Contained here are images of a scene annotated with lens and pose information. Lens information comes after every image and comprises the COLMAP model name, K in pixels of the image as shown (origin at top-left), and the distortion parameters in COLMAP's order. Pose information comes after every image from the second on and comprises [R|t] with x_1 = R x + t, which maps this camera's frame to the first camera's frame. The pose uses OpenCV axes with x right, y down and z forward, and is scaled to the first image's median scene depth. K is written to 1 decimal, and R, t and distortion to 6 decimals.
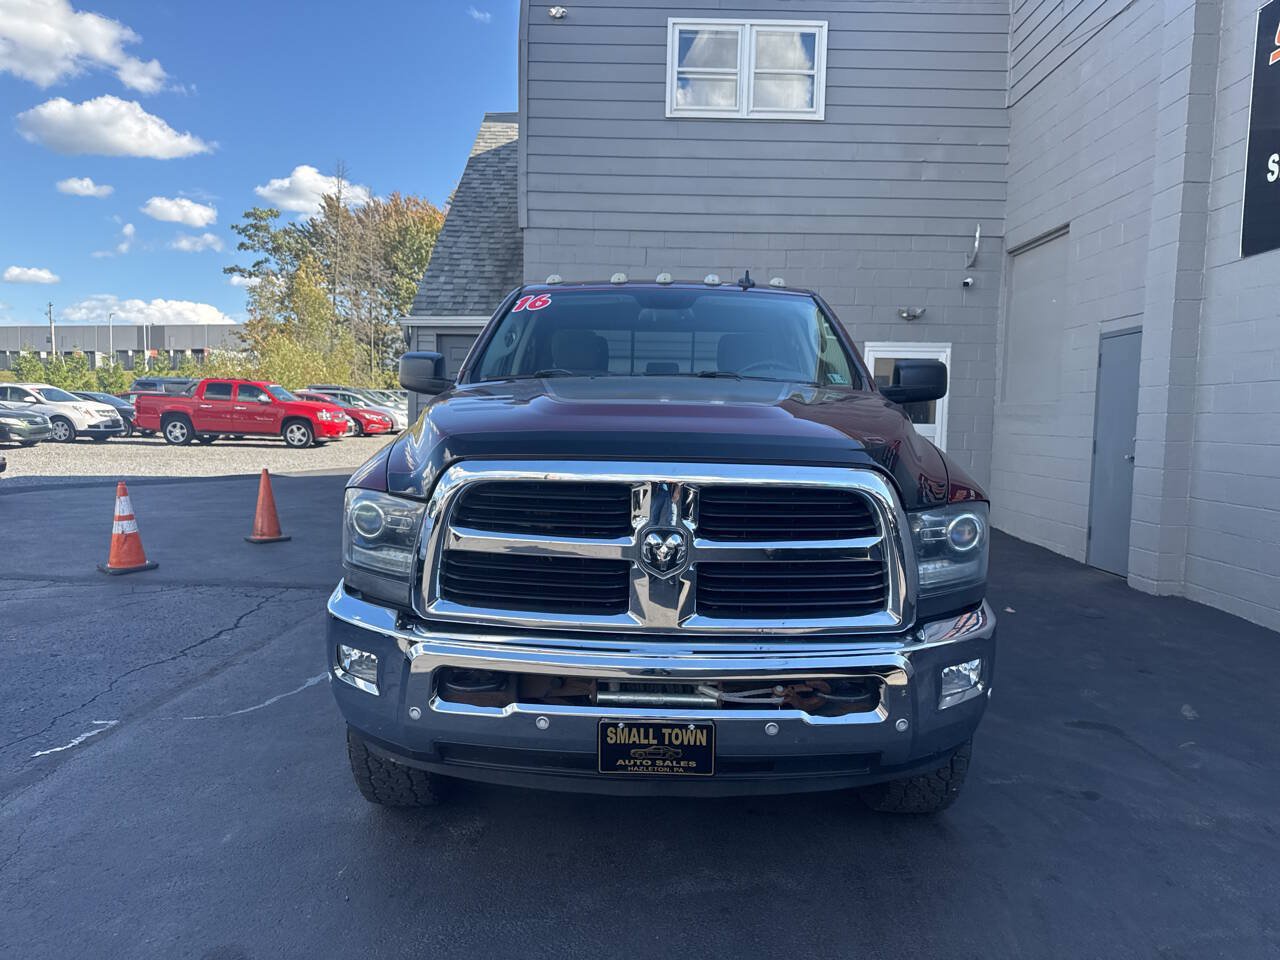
lens RADIAL K [[911.1, 0, 644.2], [0, 911.1, 495.7], [0, 0, 1]] dist [0.023755, -0.034621]
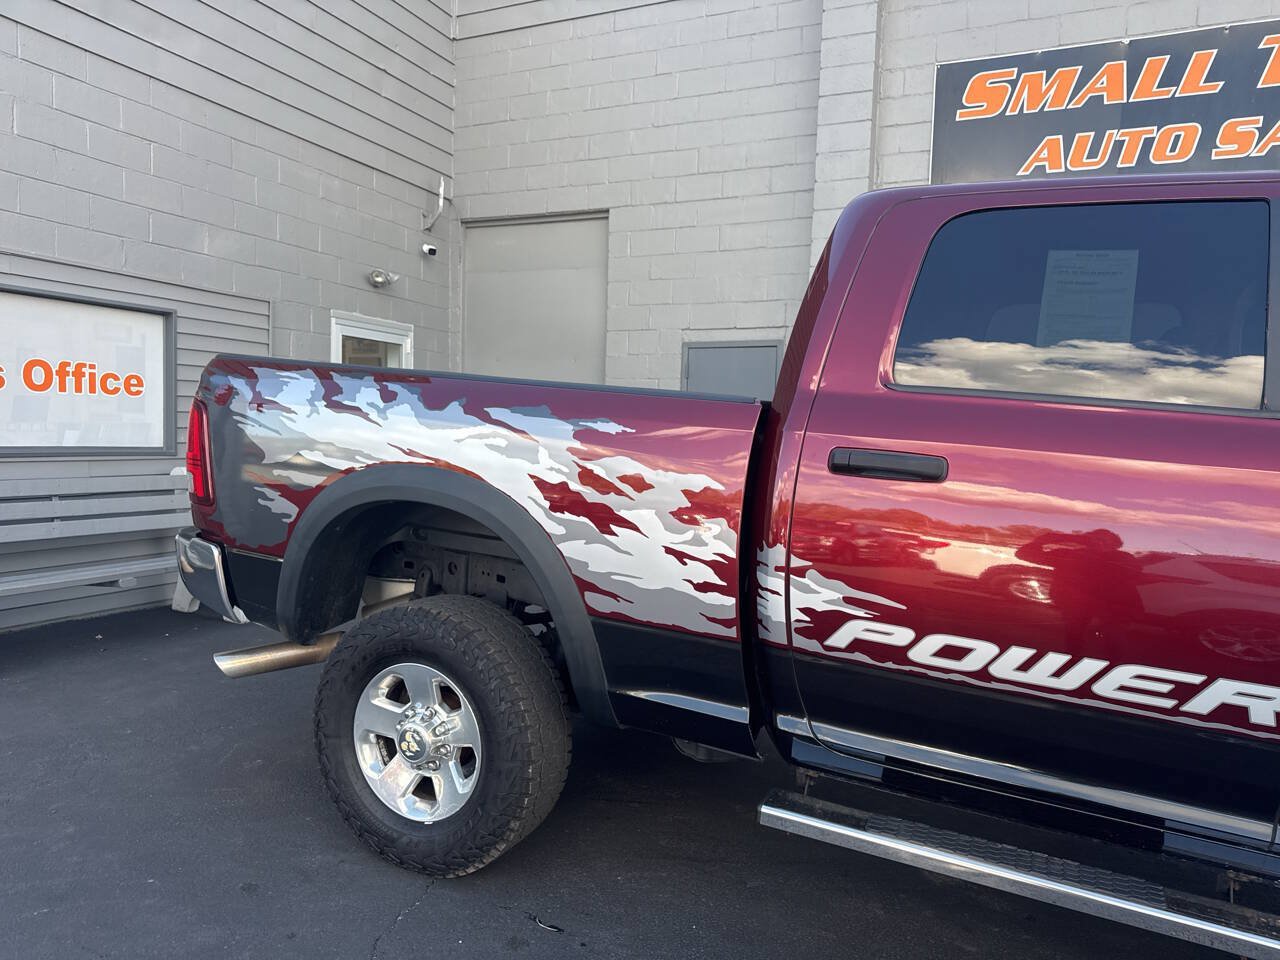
lens RADIAL K [[911.1, 0, 644.2], [0, 911.1, 495.7], [0, 0, 1]] dist [0.023755, -0.034621]
pose [[0.426508, -0.055794, 0.902761, -0.657295], [0.038979, 0.998302, 0.043283, -0.116131], [-0.903643, 0.016728, 0.427959, 1.174782]]
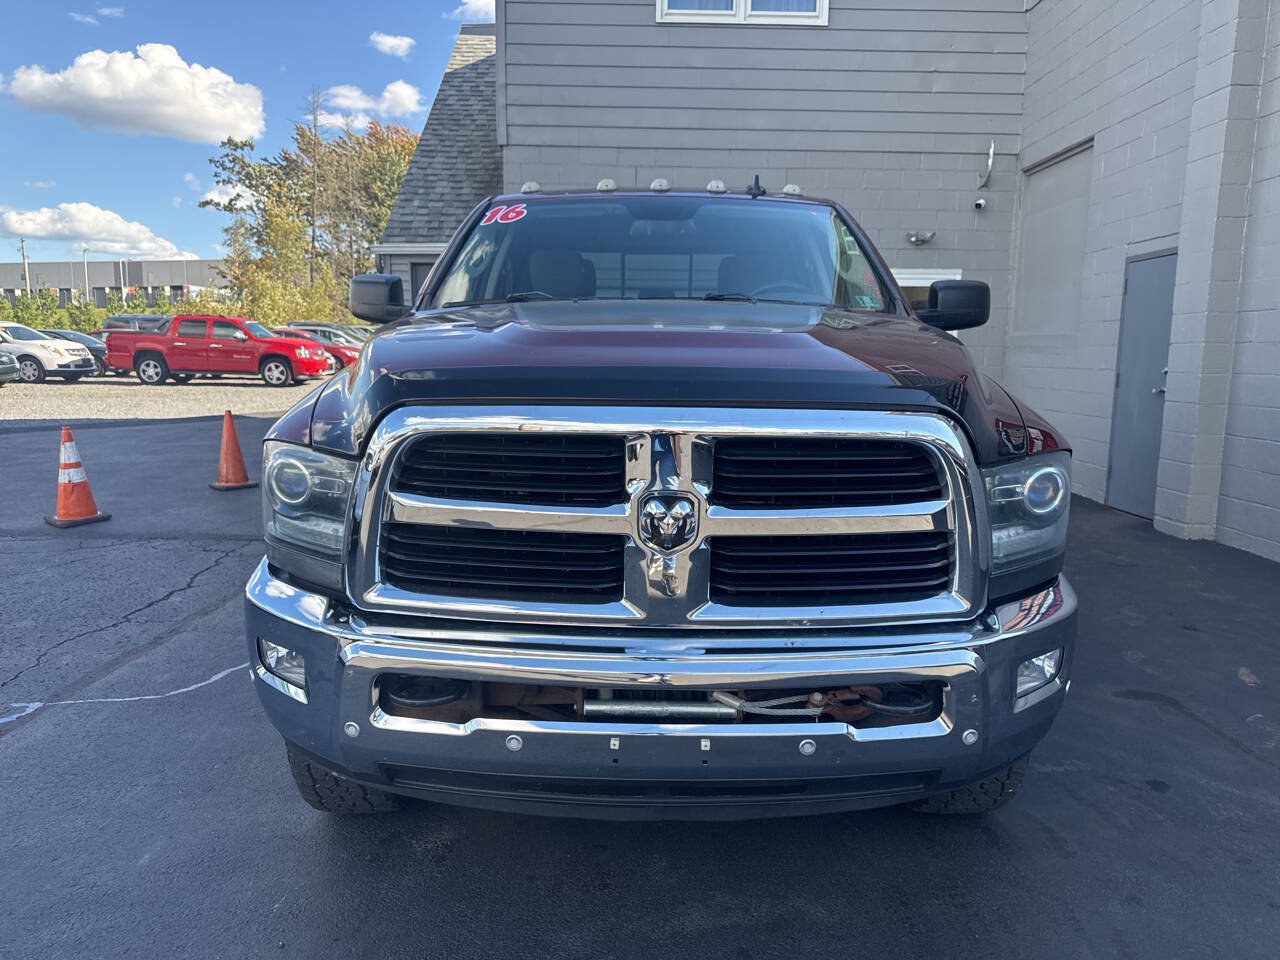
lens RADIAL K [[911.1, 0, 644.2], [0, 911.1, 495.7], [0, 0, 1]] dist [0.023755, -0.034621]
pose [[0.999916, -0.008599, 0.009663, -0.002883], [0.007907, 0.997553, 0.069470, -0.007296], [-0.010237, -0.069387, 0.997537, 0.114139]]
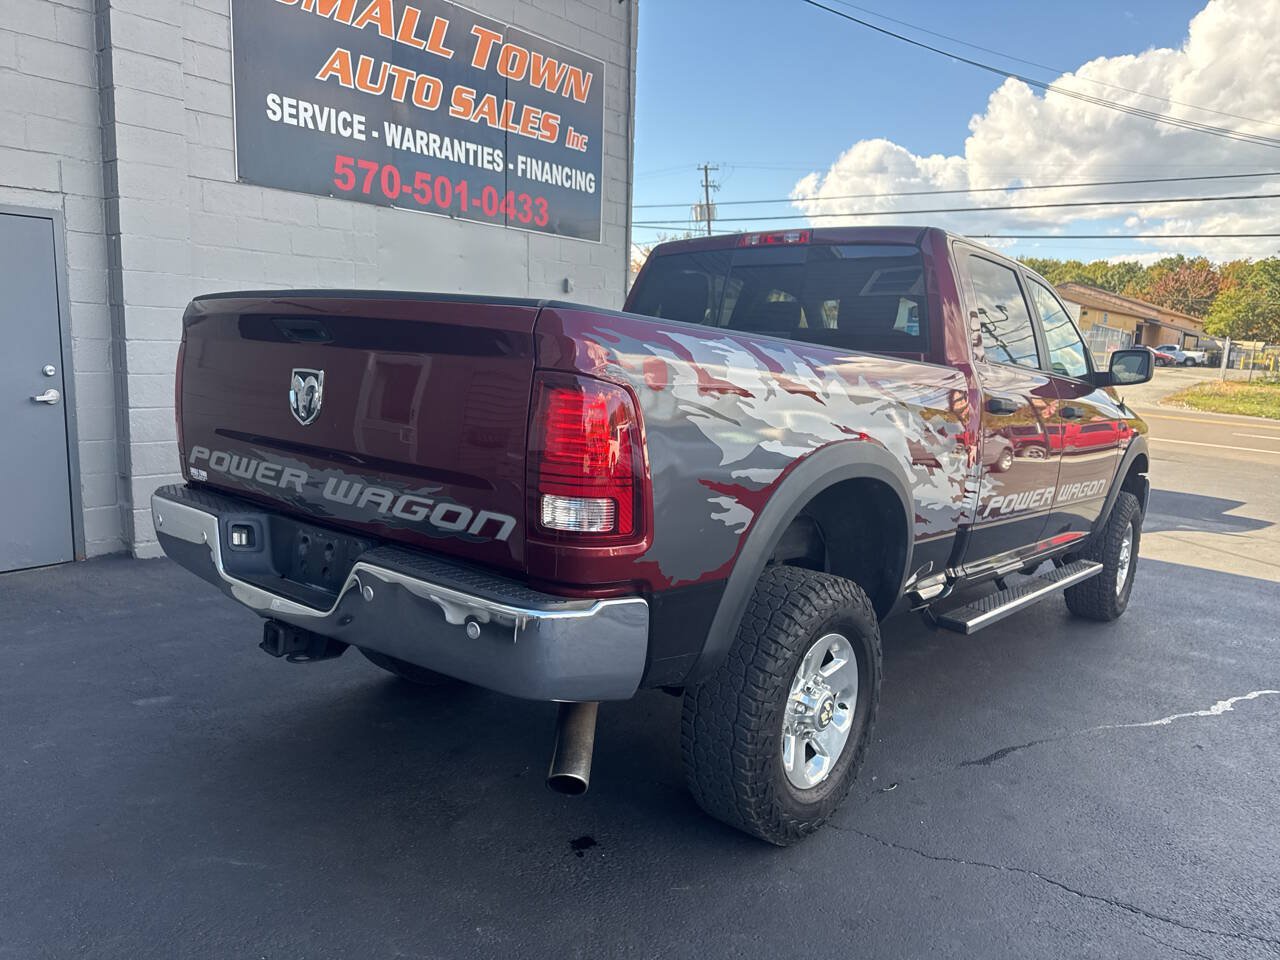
lens RADIAL K [[911.1, 0, 644.2], [0, 911.1, 495.7], [0, 0, 1]] dist [0.023755, -0.034621]
pose [[-0.773836, -0.140825, 0.617532, -0.456534], [0.001755, 0.974489, 0.224427, -0.216028], [-0.633383, 0.174754, -0.753848, 2.100415]]
